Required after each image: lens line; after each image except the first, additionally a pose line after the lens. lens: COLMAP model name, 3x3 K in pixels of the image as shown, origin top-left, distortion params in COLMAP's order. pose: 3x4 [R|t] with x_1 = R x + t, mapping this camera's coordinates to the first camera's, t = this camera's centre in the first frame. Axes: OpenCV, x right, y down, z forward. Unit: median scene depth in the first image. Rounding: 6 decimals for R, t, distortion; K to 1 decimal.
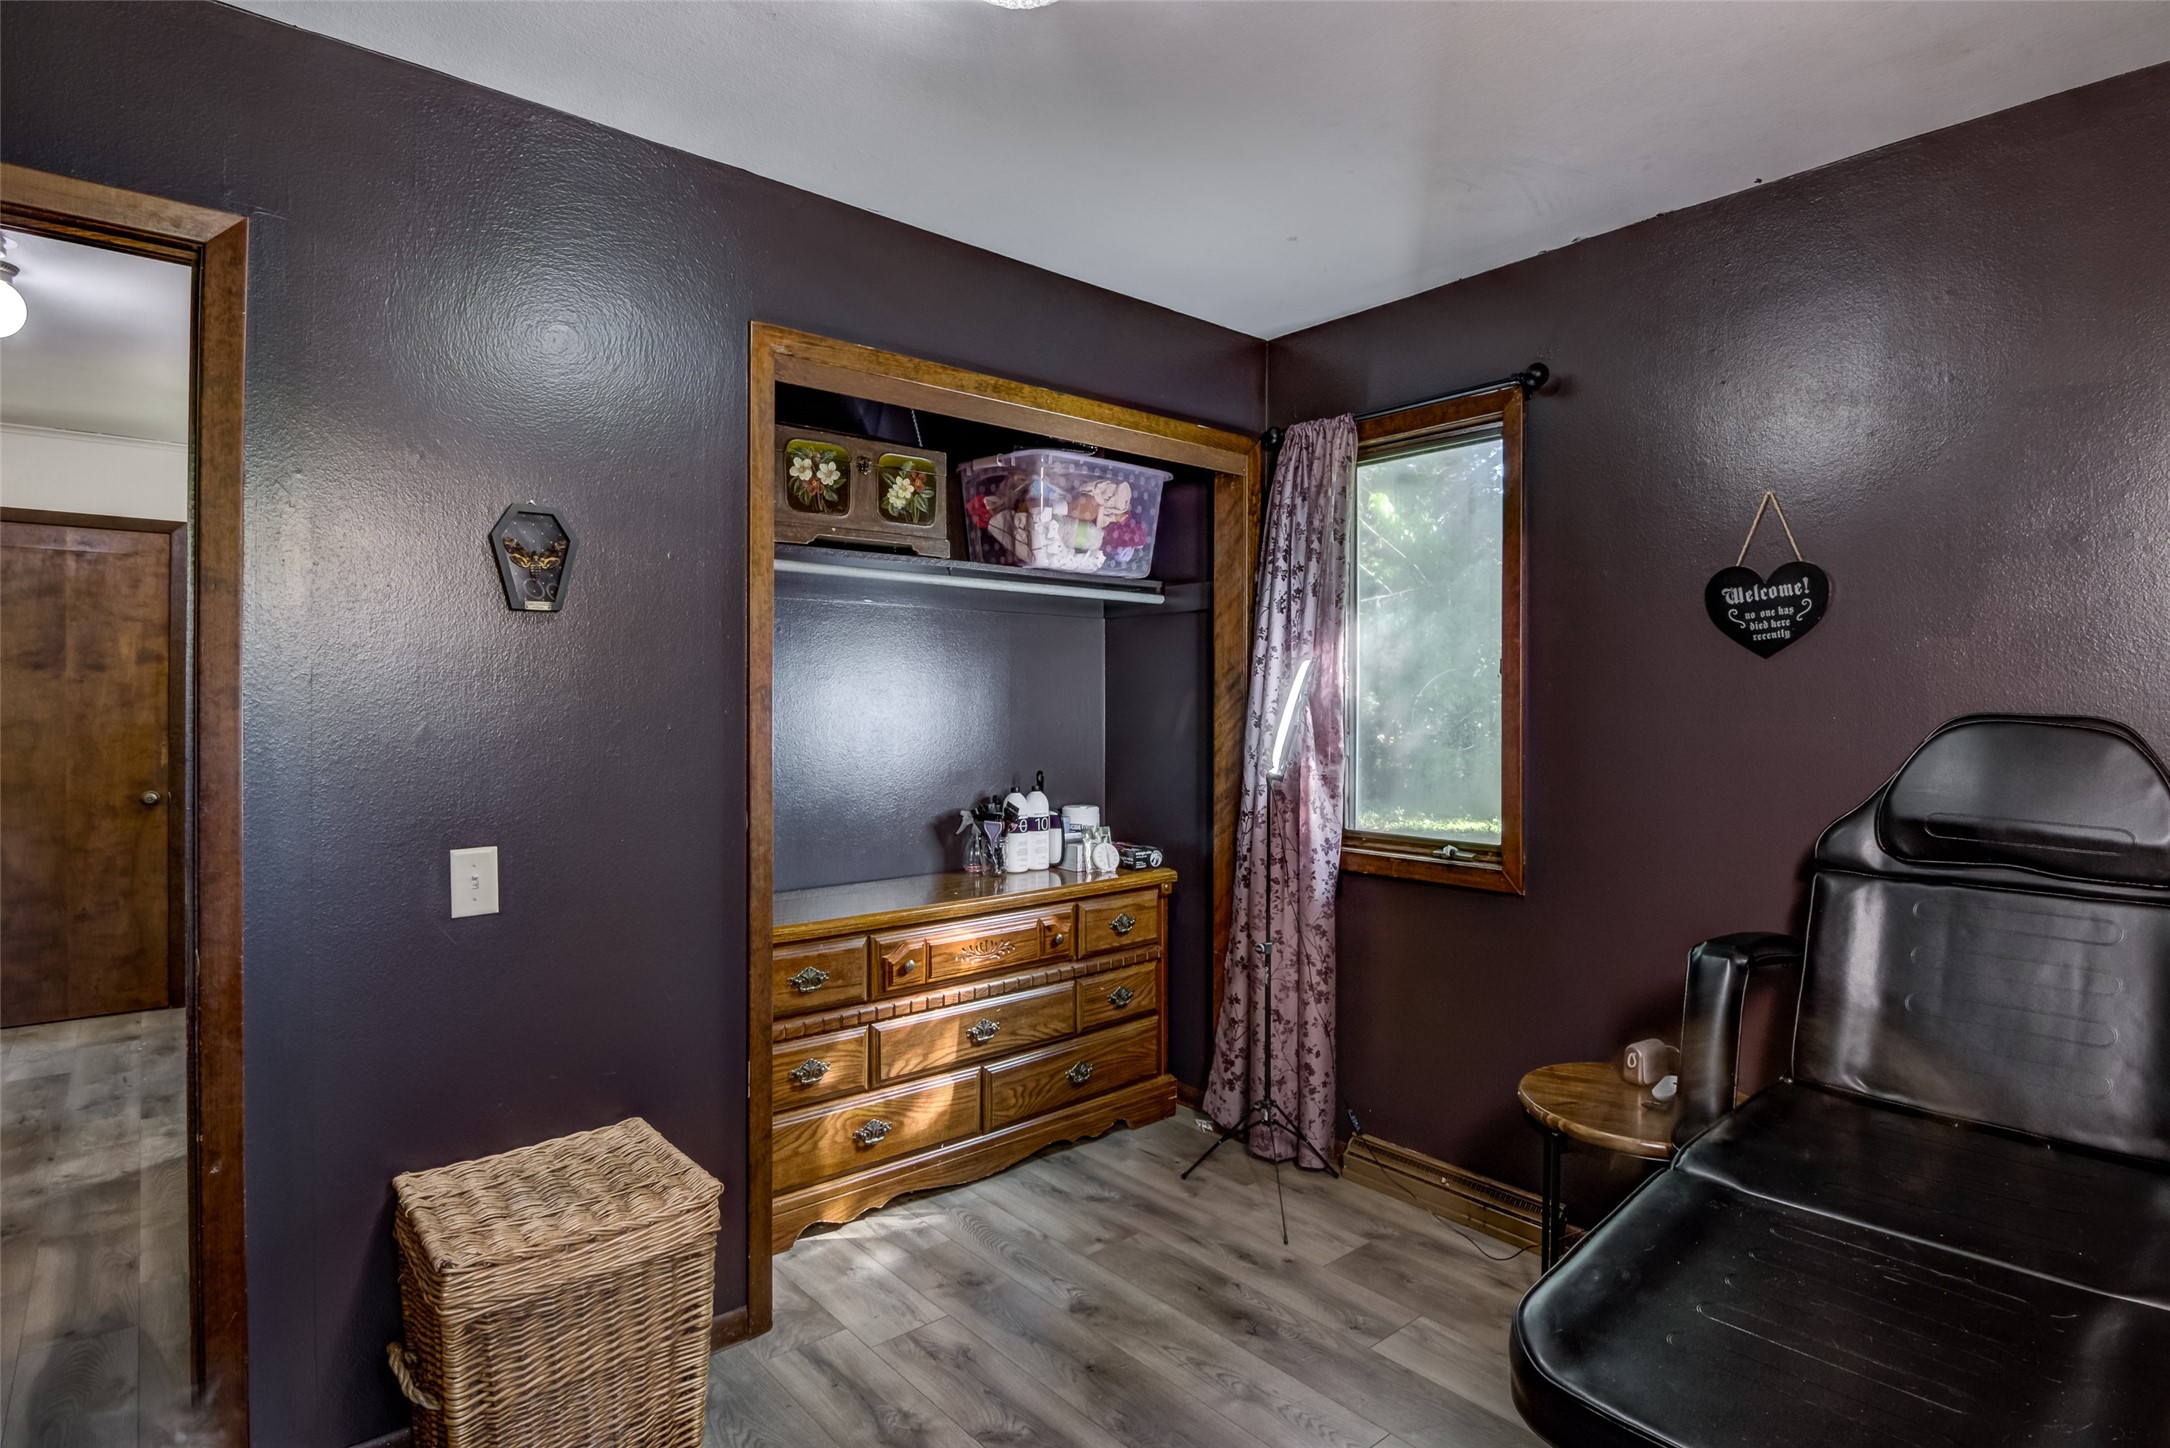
lens RADIAL K [[1124.0, 0, 1084.6], [0, 1124.0, 711.7], [0, 0, 1]] dist [-0.001638, -0.000507]
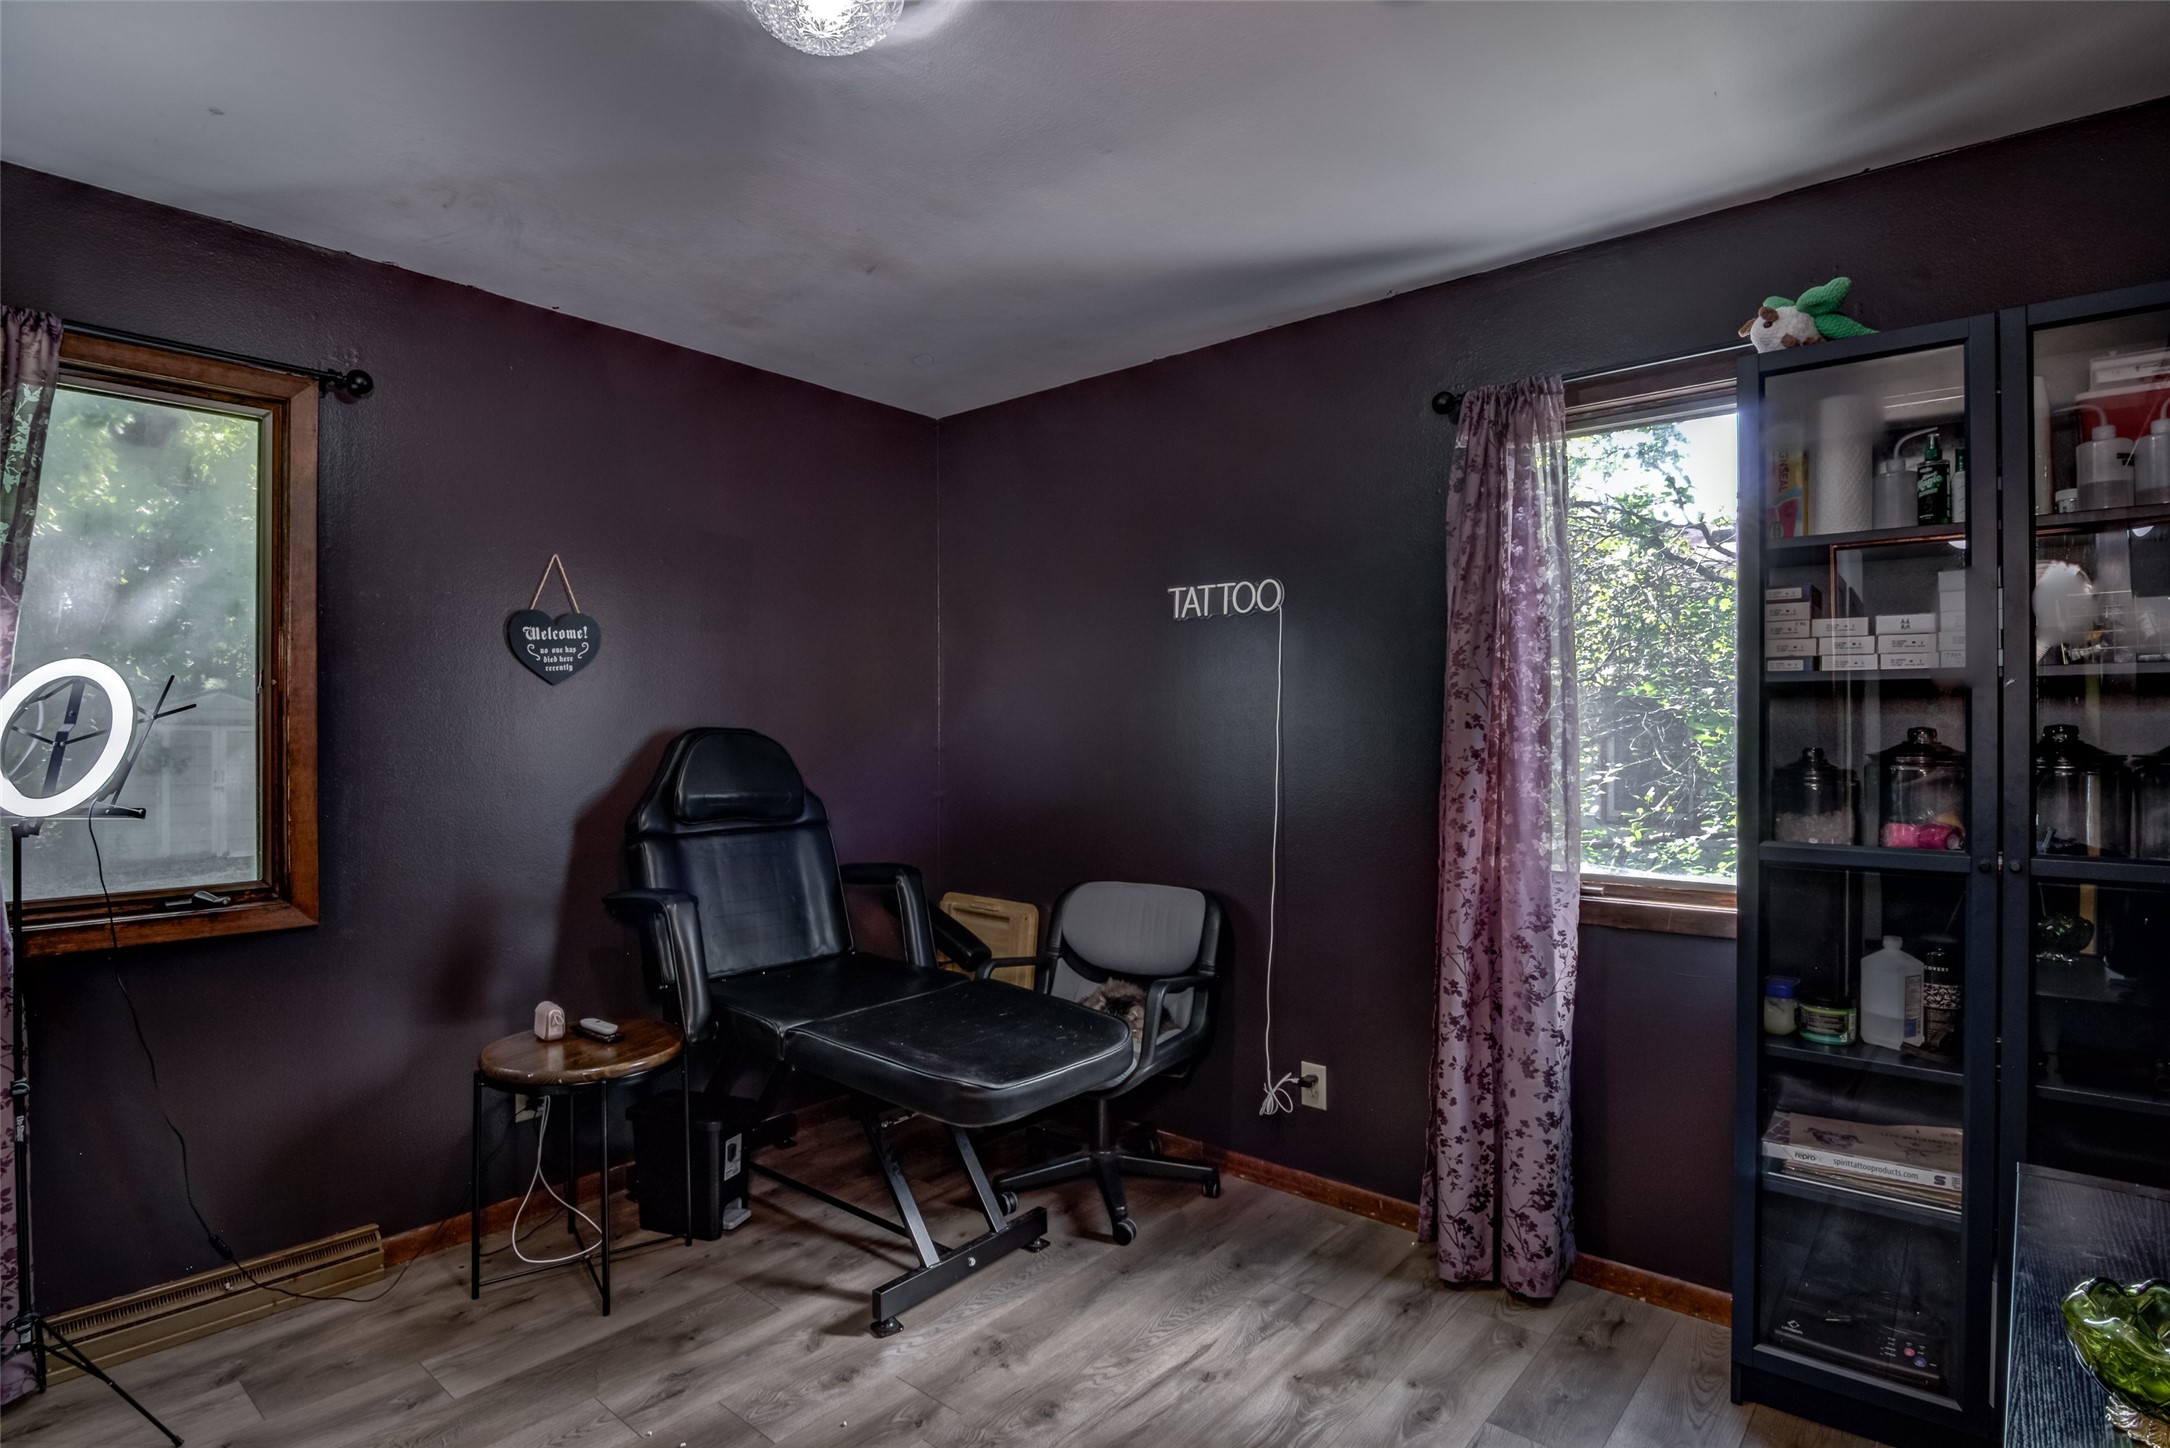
lens RADIAL K [[1124.0, 0, 1084.9], [0, 1124.0, 730.9], [0, 0, 1]] dist [-0.001638, -0.000507]
pose [[-0.148090, -0.006172, 0.988955, -0.736276], [0.006286, 0.999954, 0.007182, -0.001473], [-0.988954, 0.007281, -0.148044, 0.590546]]
